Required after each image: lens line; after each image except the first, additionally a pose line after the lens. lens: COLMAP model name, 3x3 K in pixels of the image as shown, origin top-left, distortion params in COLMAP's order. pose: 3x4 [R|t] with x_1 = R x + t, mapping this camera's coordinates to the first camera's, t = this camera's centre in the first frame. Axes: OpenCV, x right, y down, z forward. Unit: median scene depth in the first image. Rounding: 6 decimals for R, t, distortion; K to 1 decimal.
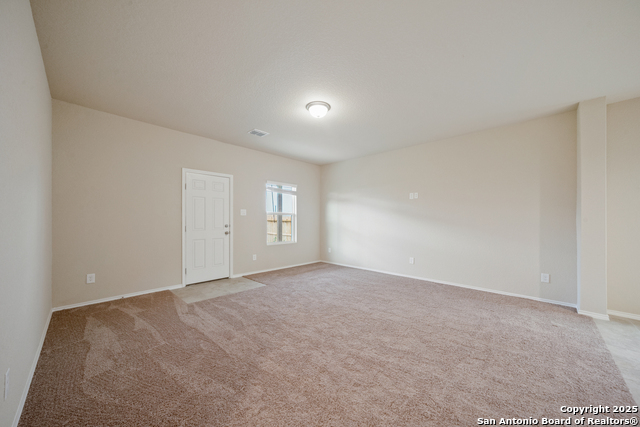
lens RADIAL K [[230.6, 0, 325.9], [0, 230.6, 219.9], [0, 0, 1]] dist [-0.005103, 0.000576]
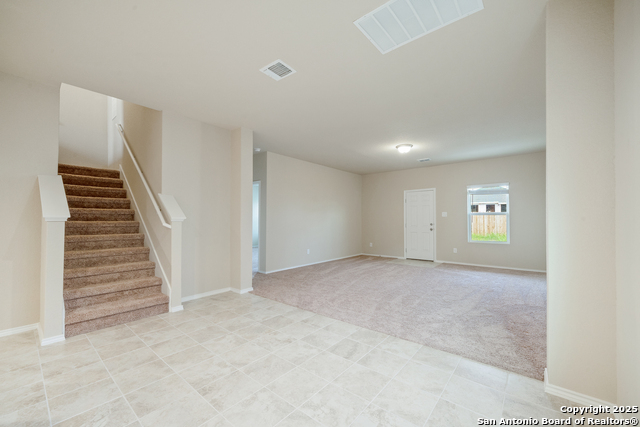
lens RADIAL K [[256.6, 0, 326.8], [0, 256.6, 221.5], [0, 0, 1]] dist [-0.003642, -0.000821]
pose [[0.064754, -0.001258, -0.997900, 1.178362], [0.003959, 0.999992, -0.001004, 0.007519], [0.997893, -0.003886, 0.064758, 0.264802]]
